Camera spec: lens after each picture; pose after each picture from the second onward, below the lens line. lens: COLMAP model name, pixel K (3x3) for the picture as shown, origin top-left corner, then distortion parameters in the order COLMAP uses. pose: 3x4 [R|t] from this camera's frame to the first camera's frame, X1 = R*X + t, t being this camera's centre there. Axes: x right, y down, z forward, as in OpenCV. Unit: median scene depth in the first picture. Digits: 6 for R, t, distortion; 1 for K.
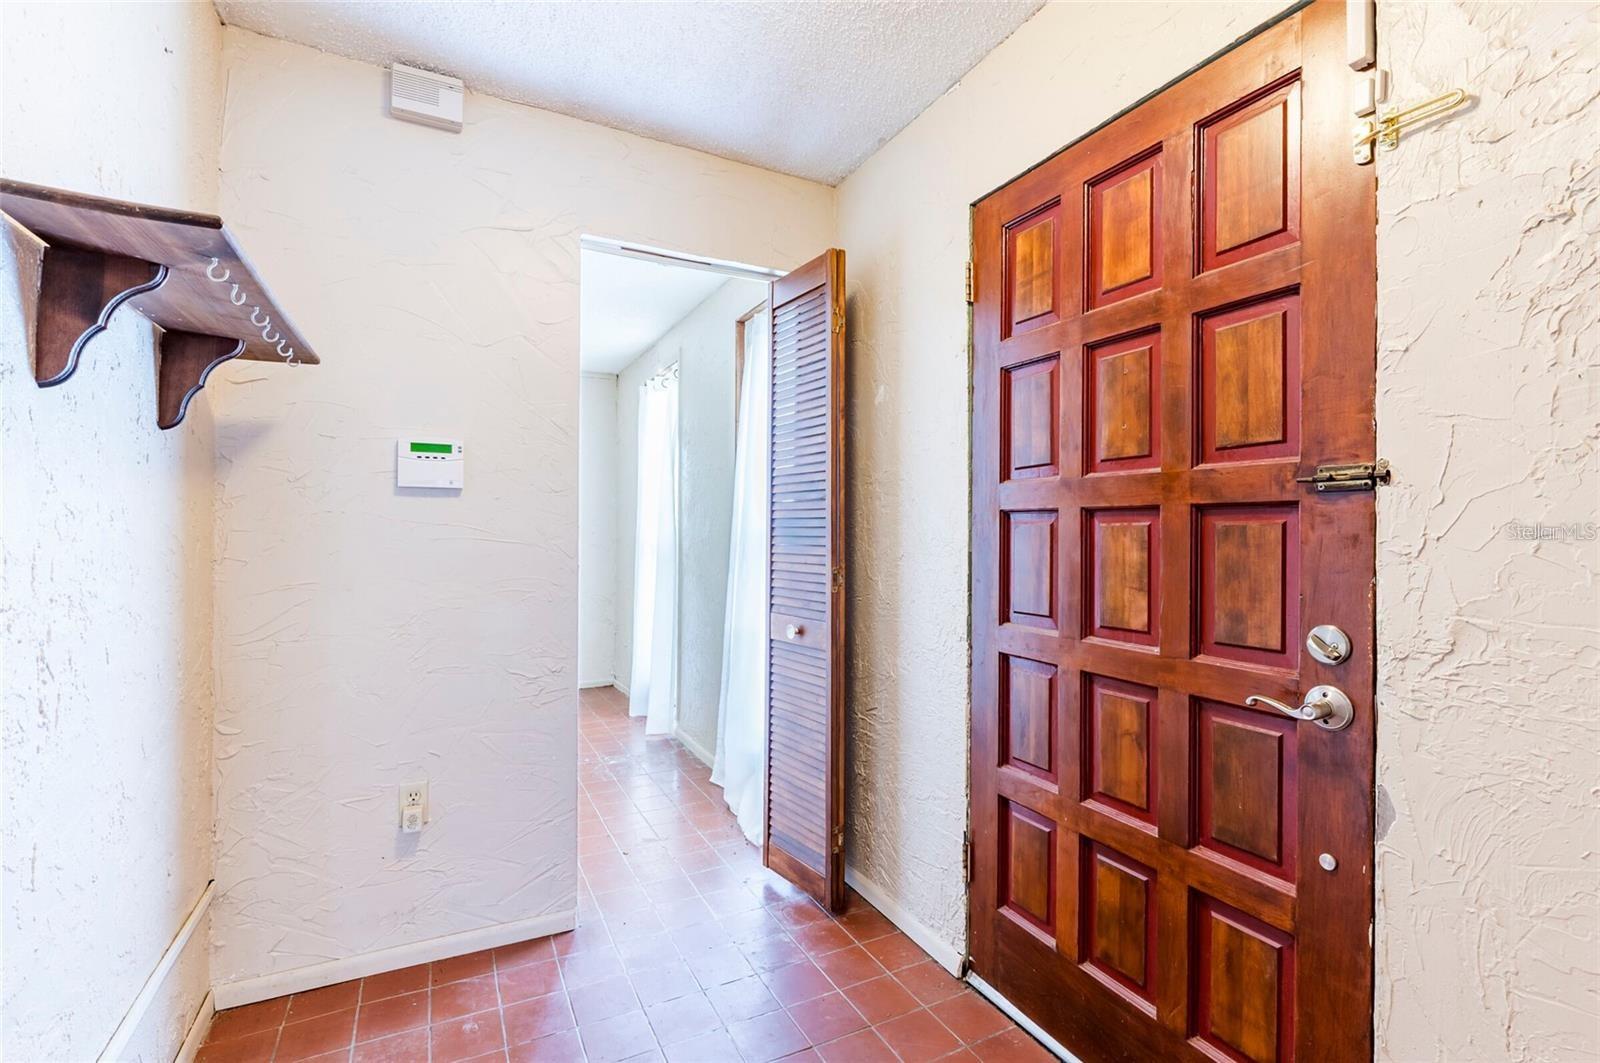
lens RADIAL K [[723.6, 0, 800.0], [0, 723.6, 531.5], [0, 0, 1]] dist [-0.002956, -0.000462]
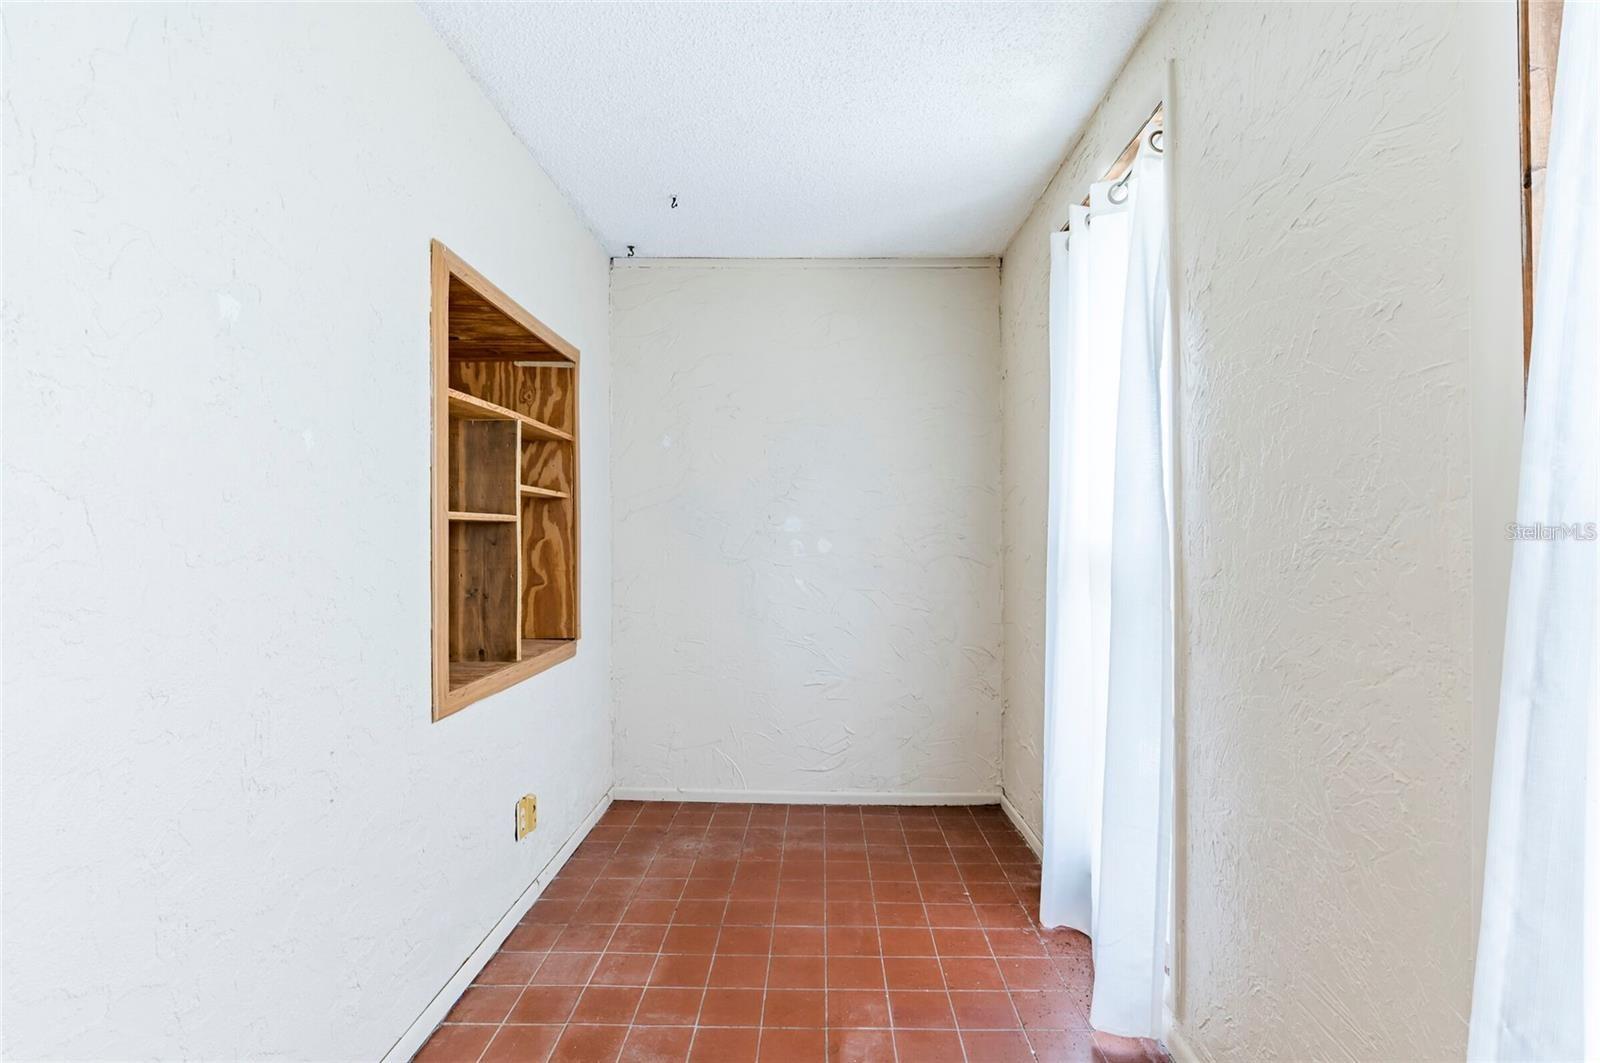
lens RADIAL K [[752.2, 0, 800.0], [0, 752.2, 531.5], [0, 0, 1]] dist [-0.010927, -0.000644]
pose [[0.880418, -0.009817, -0.474097, -0.138988], [0.007676, 0.999950, -0.006451, 0.001387], [0.474136, 0.002041, 0.880449, 0.494783]]
